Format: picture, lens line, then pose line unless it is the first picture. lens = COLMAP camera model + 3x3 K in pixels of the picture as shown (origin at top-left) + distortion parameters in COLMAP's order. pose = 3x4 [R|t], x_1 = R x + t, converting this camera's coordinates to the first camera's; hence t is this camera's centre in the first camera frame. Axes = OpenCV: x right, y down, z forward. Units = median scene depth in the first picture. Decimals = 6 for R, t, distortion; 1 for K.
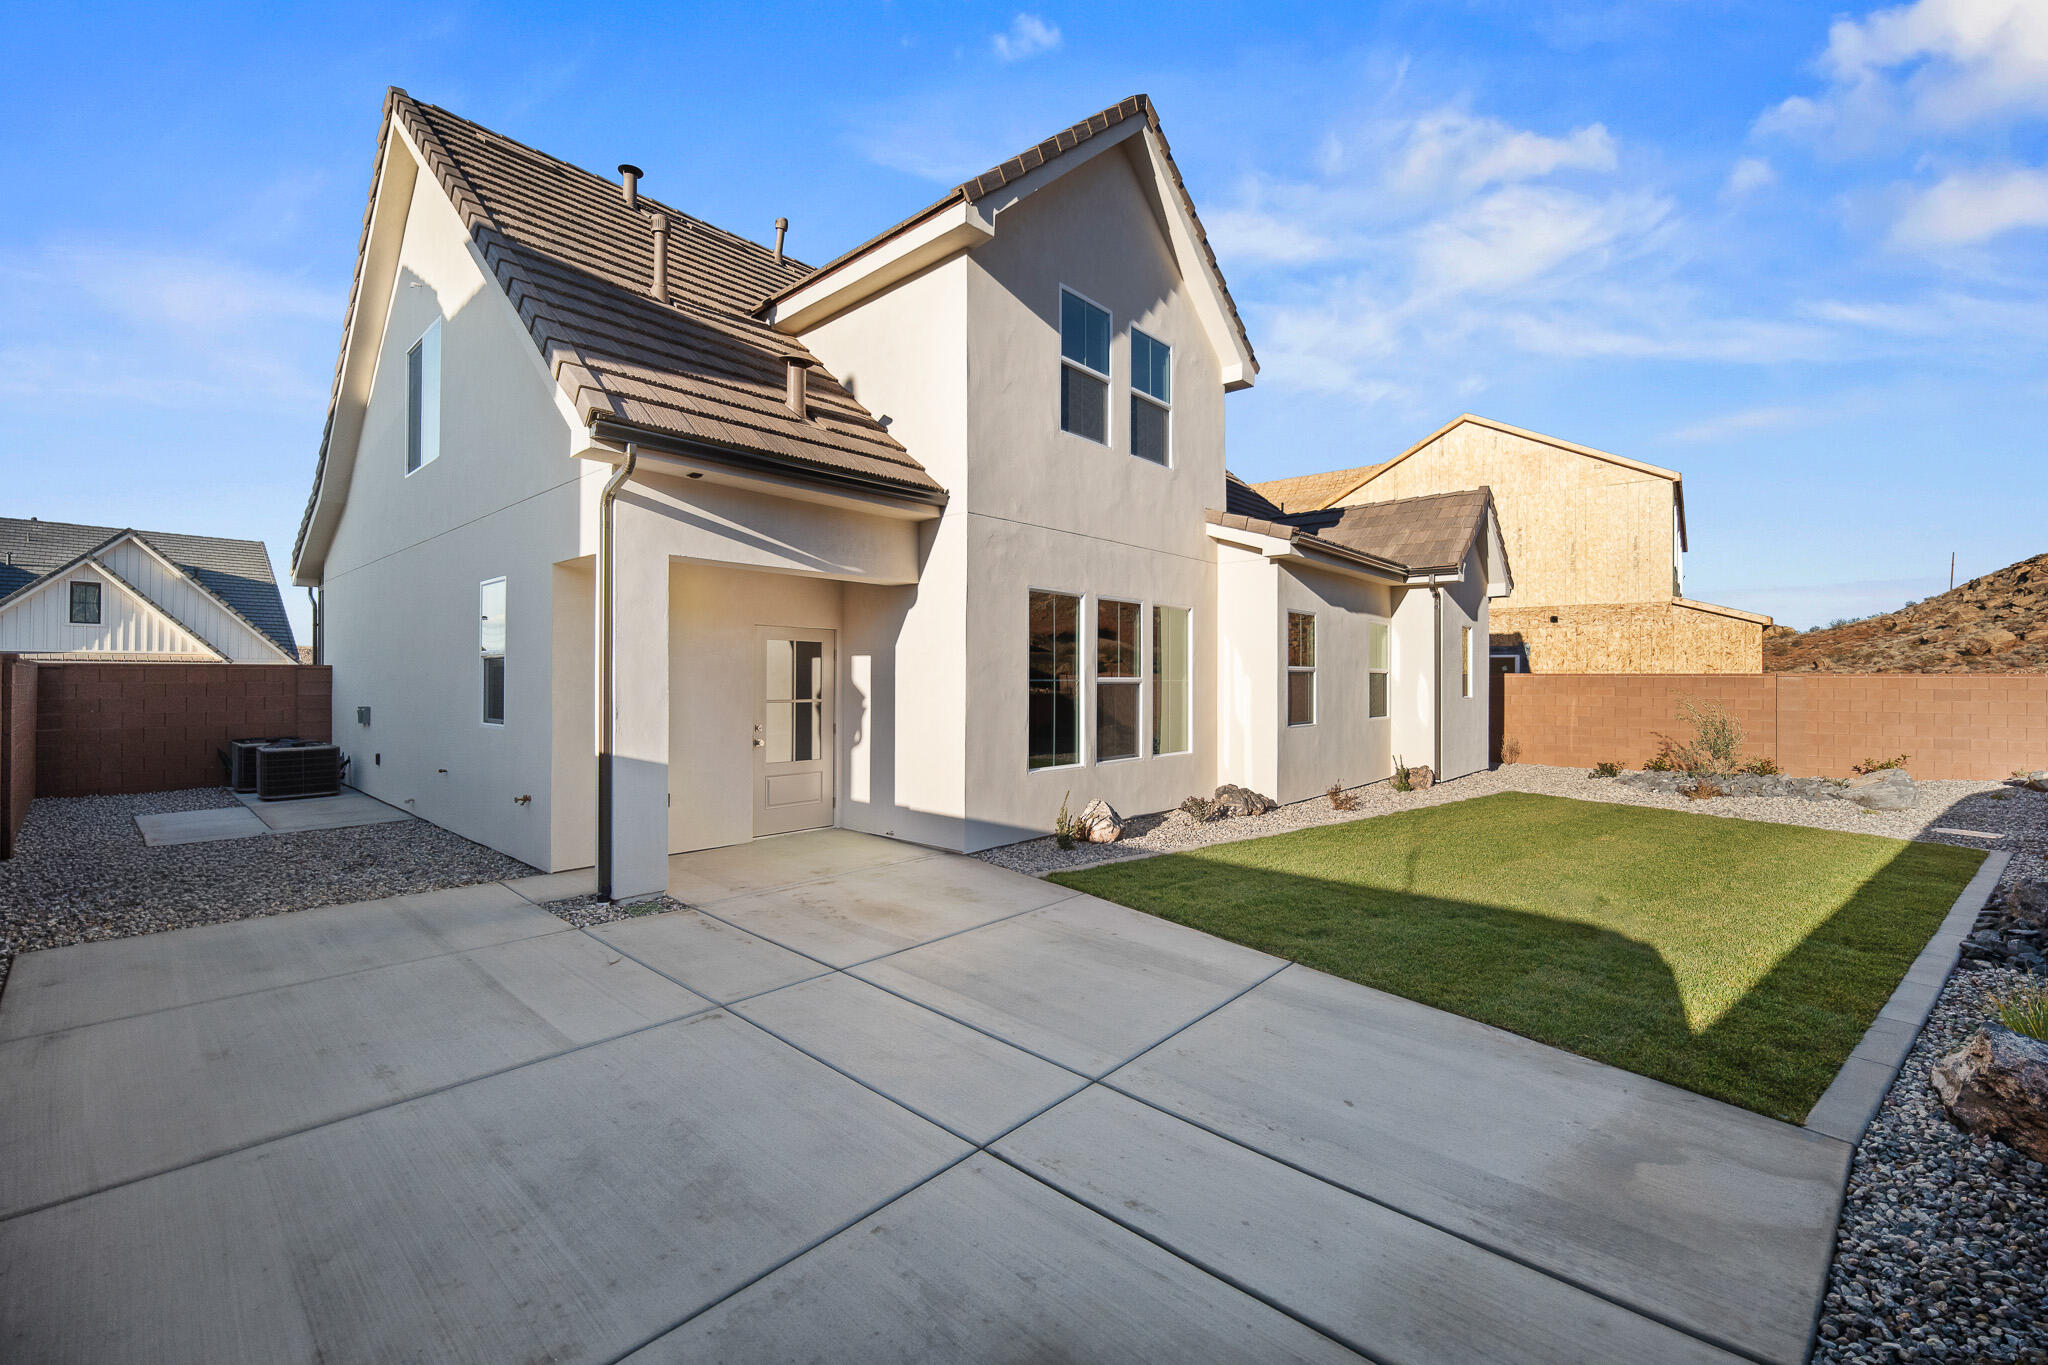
lens RADIAL K [[821.5, 0, 1024.0], [0, 821.5, 682.5], [0, 0, 1]] dist [0.000325, 0.000155]
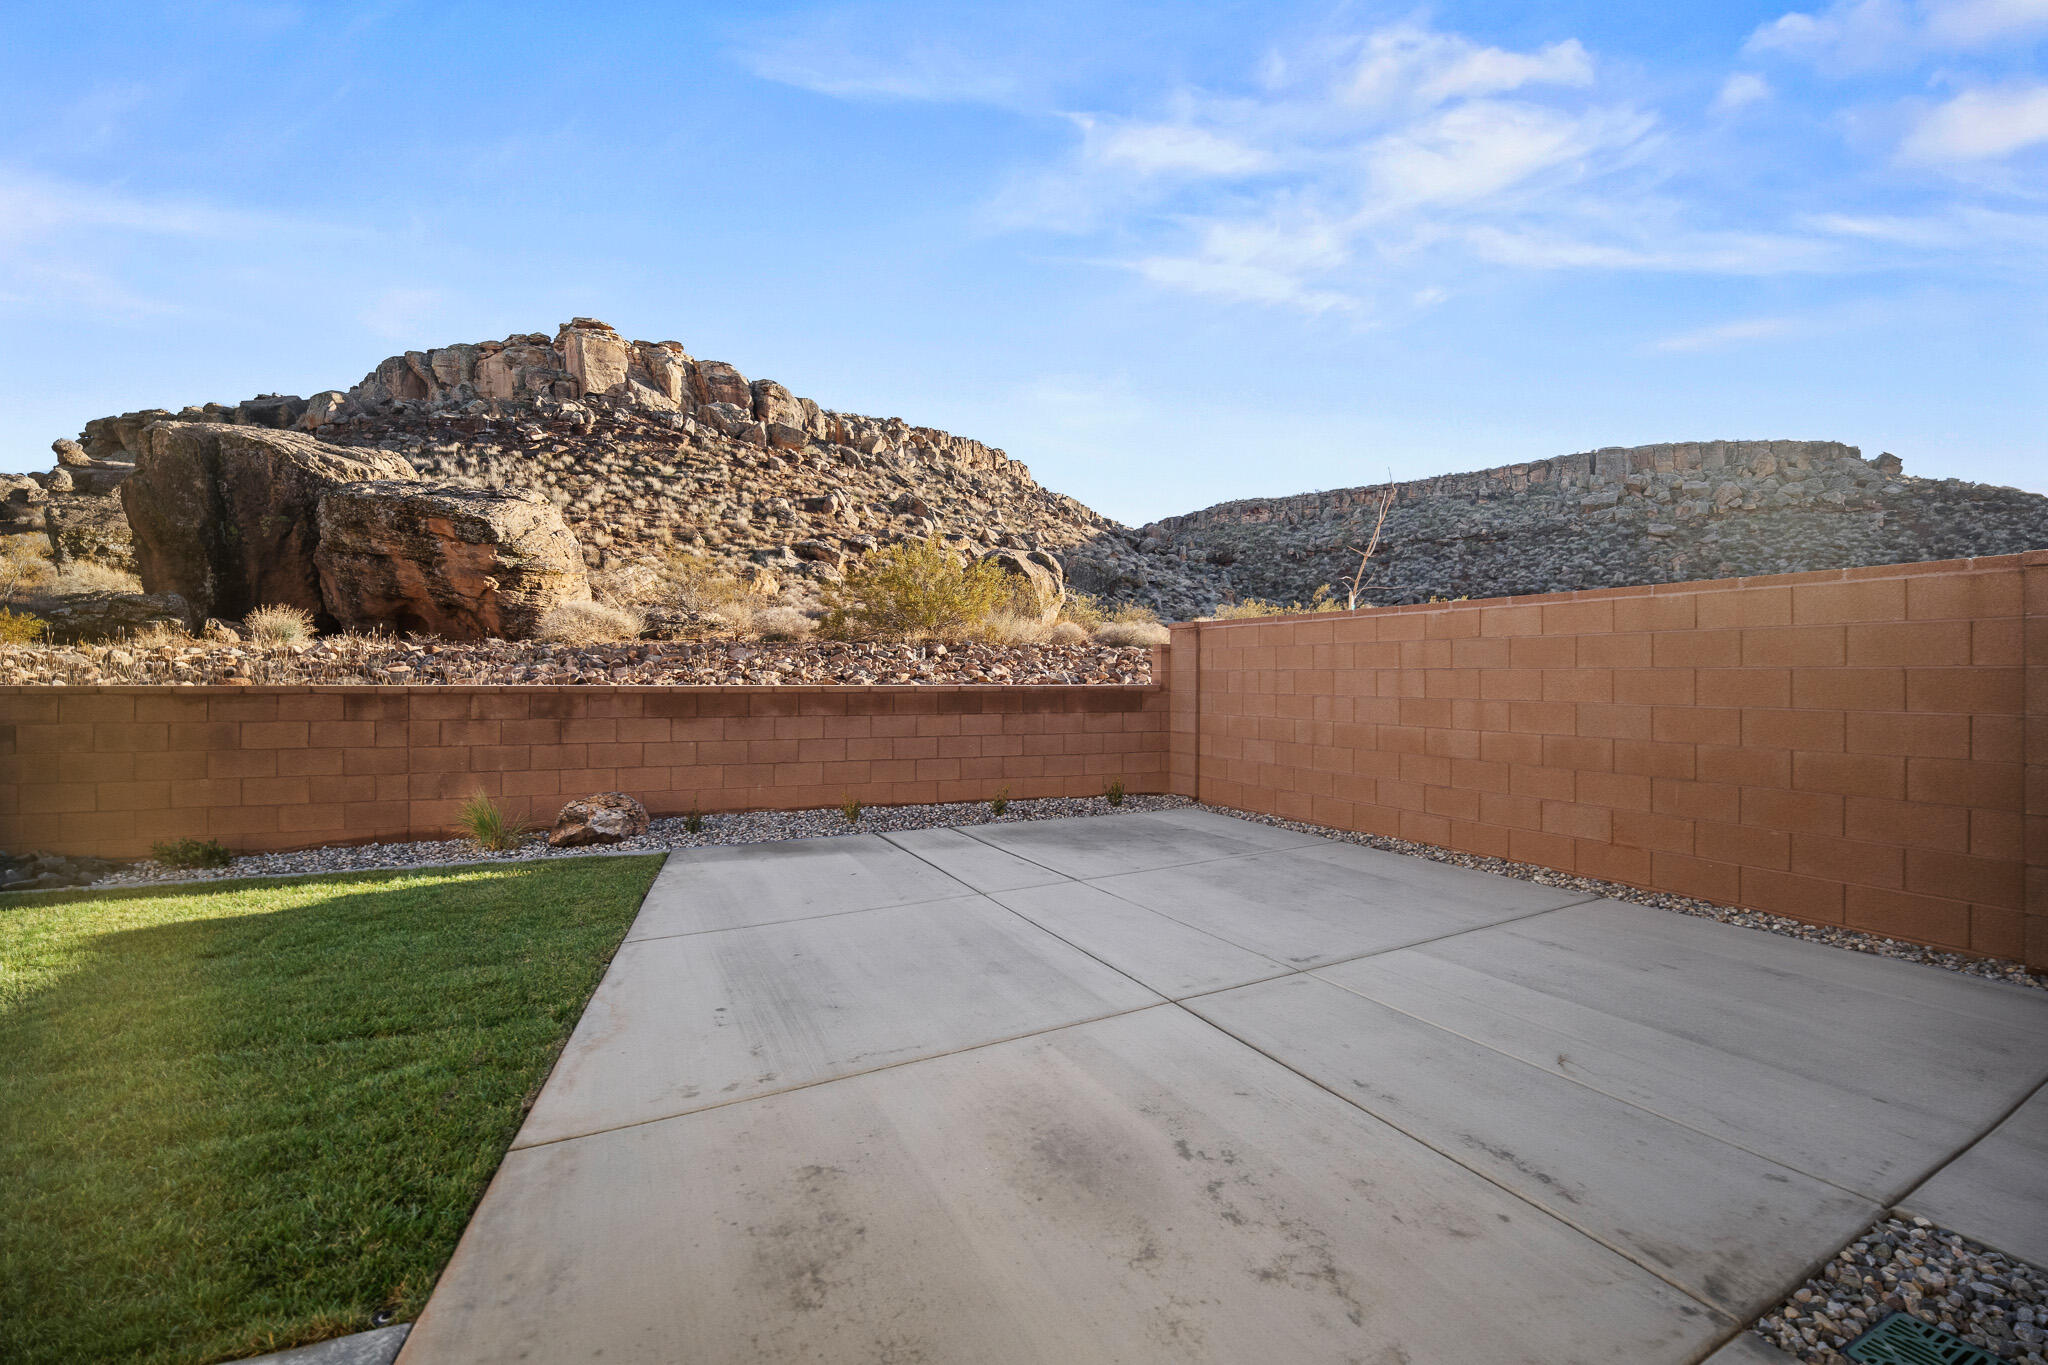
lens RADIAL K [[845.8, 0, 1024.0], [0, 845.8, 682.5], [0, 0, 1]] dist [-0.005370, -0.000306]
pose [[-0.942175, -0.008806, 0.335006, -0.341745], [-0.005289, 0.999921, 0.011408, 0.069140], [-0.335080, 0.008976, -0.942147, 1.712729]]
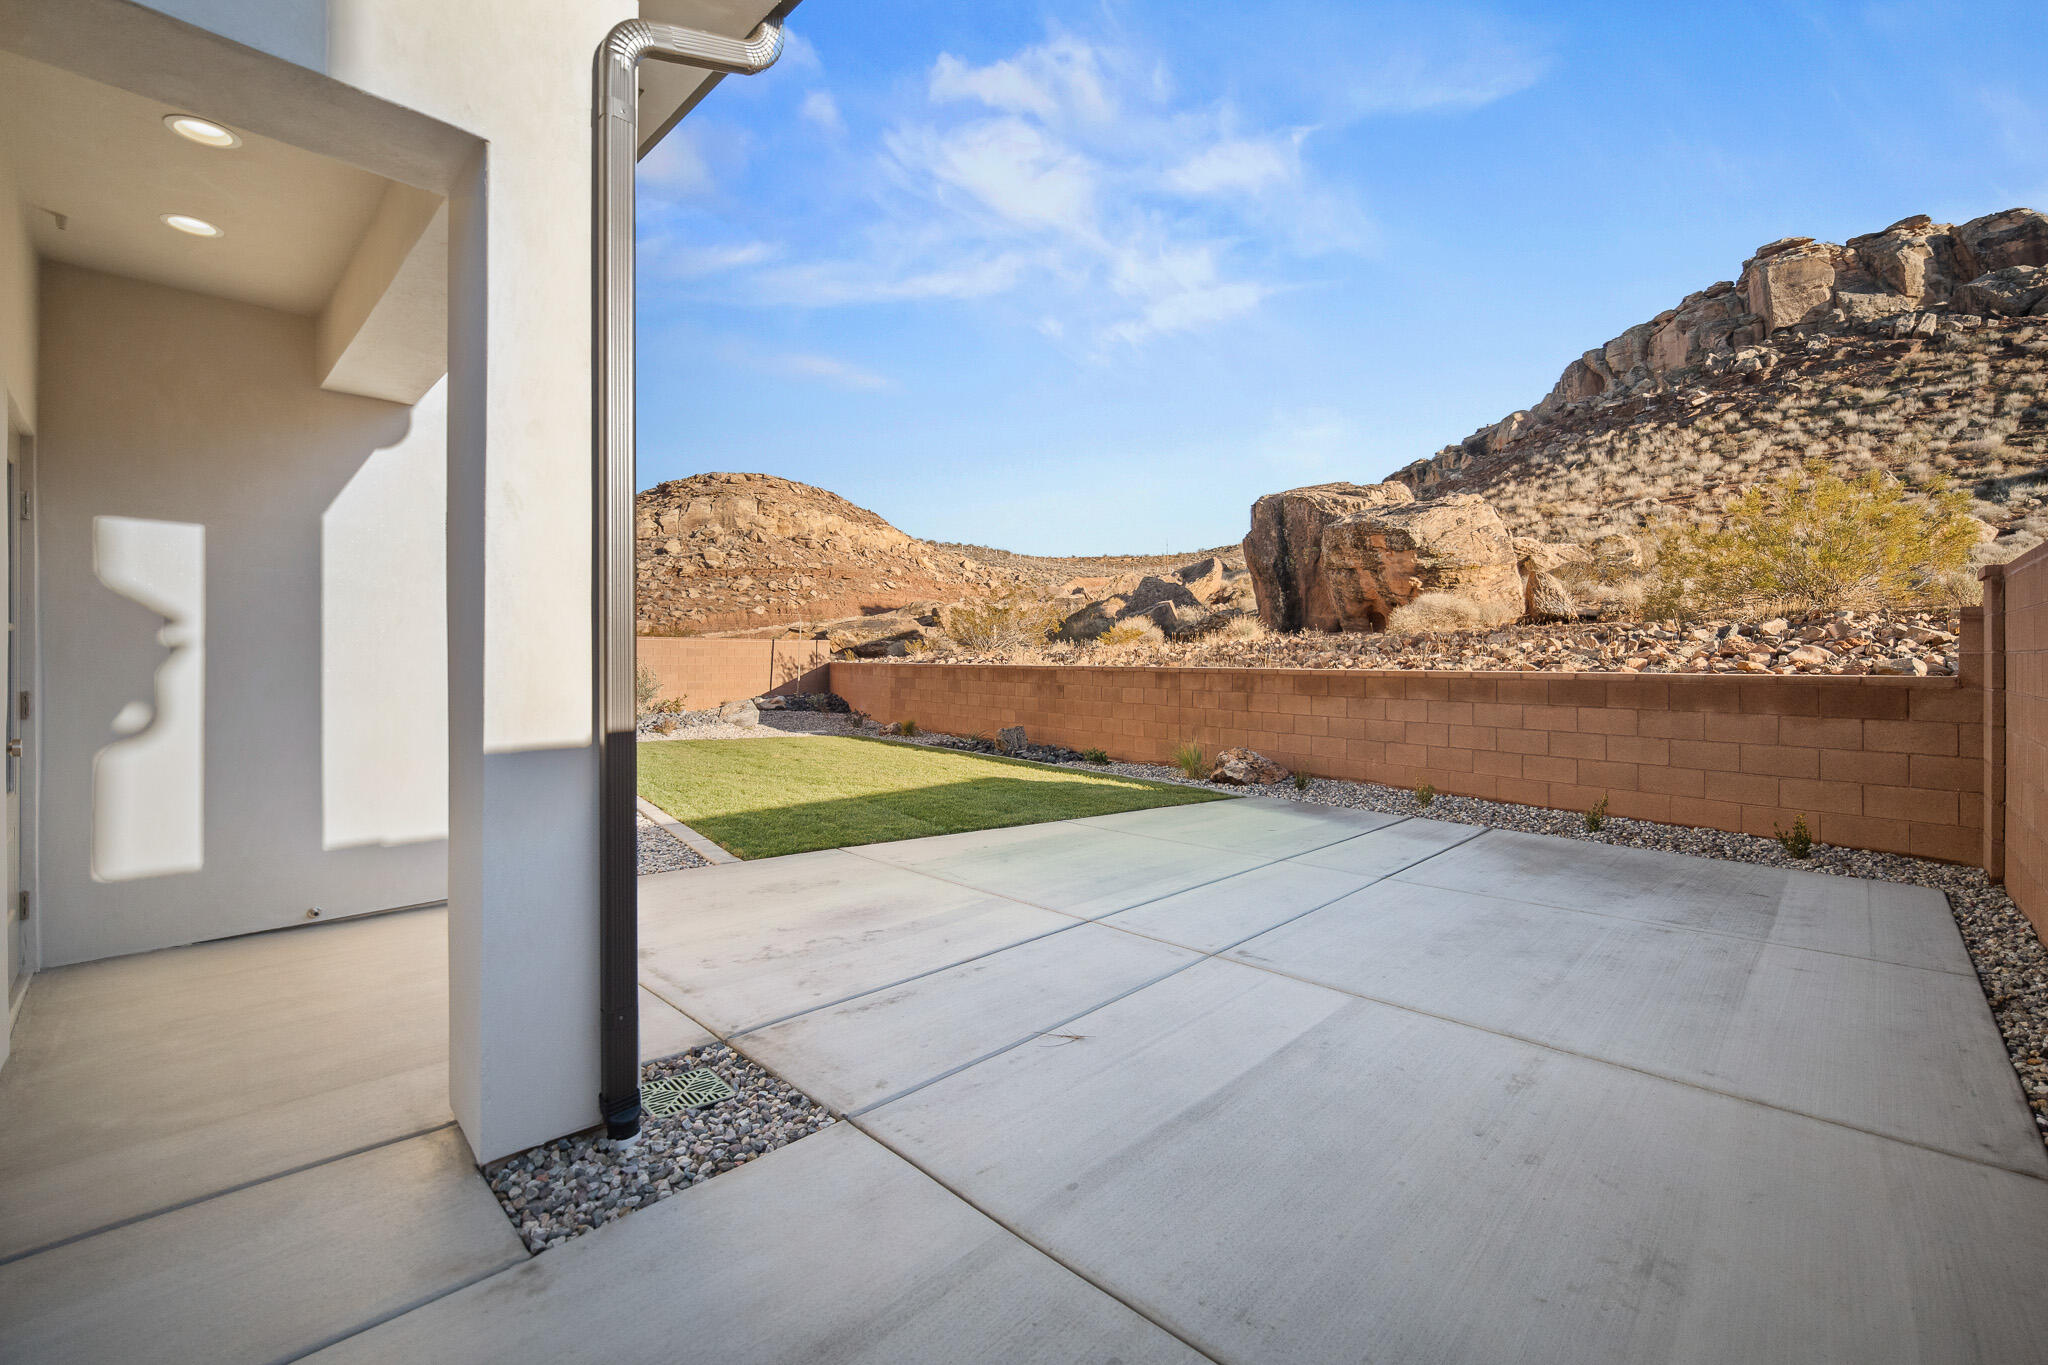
lens RADIAL K [[849.8, 0, 1030.0], [0, 849.8, 660.2], [0, 0, 1]] dist [-0.001310, -0.000069]
pose [[0.041910, -0.005519, 0.999106, -1.128914], [0.000525, 0.999985, 0.005501, 0.065397], [-0.999121, 0.000294, 0.041912, 1.019811]]
